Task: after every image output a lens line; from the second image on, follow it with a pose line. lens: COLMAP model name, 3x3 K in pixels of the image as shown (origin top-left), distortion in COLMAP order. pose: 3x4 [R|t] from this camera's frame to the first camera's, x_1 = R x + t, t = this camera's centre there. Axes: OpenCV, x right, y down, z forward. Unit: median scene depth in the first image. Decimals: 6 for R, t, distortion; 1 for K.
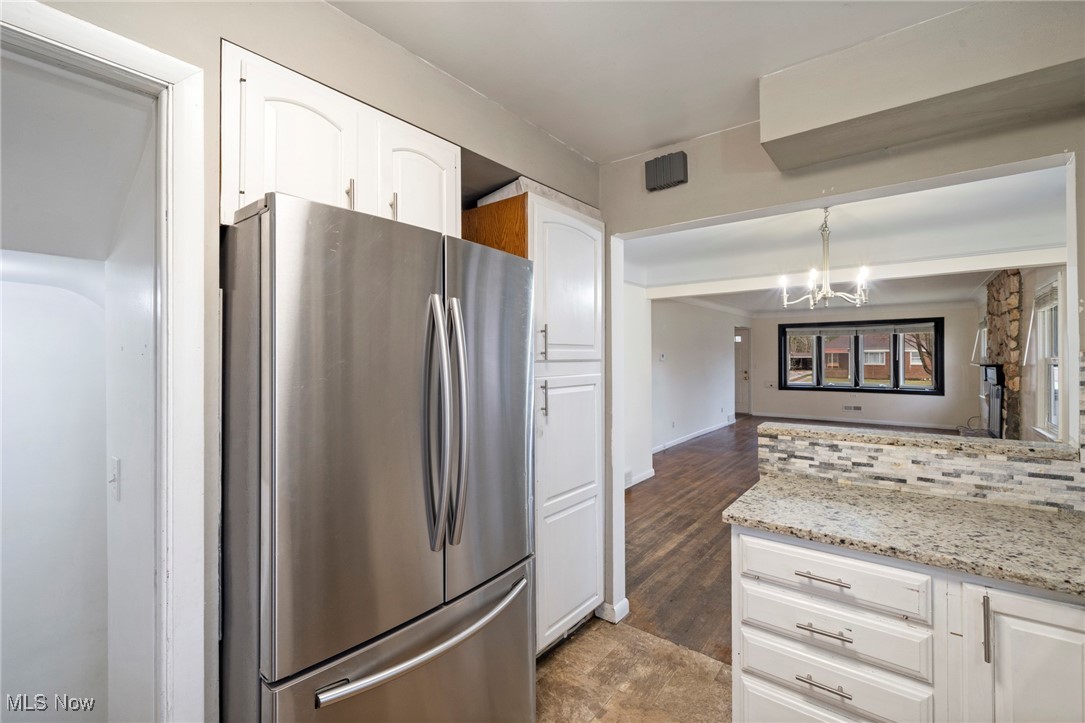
lens RADIAL K [[466.9, 0, 540.6], [0, 466.9, 358.0], [0, 0, 1]] dist [-0.002370, 0.001537]
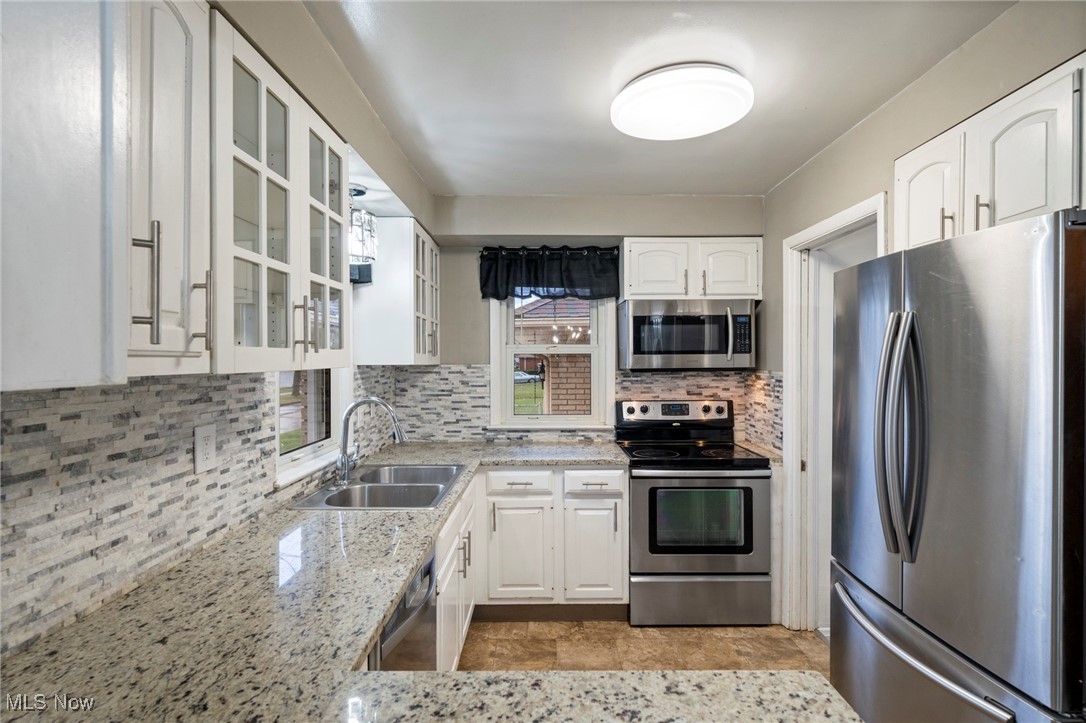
lens RADIAL K [[546.6, 0, 556.2], [0, 546.6, 357.8], [0, 0, 1]] dist [0.004448, 0.000336]
pose [[-0.771409, 0.005680, -0.636314, 0.351869], [0.005078, 0.999983, 0.002770, -0.011209], [0.636319, -0.001095, -0.771425, 0.446267]]
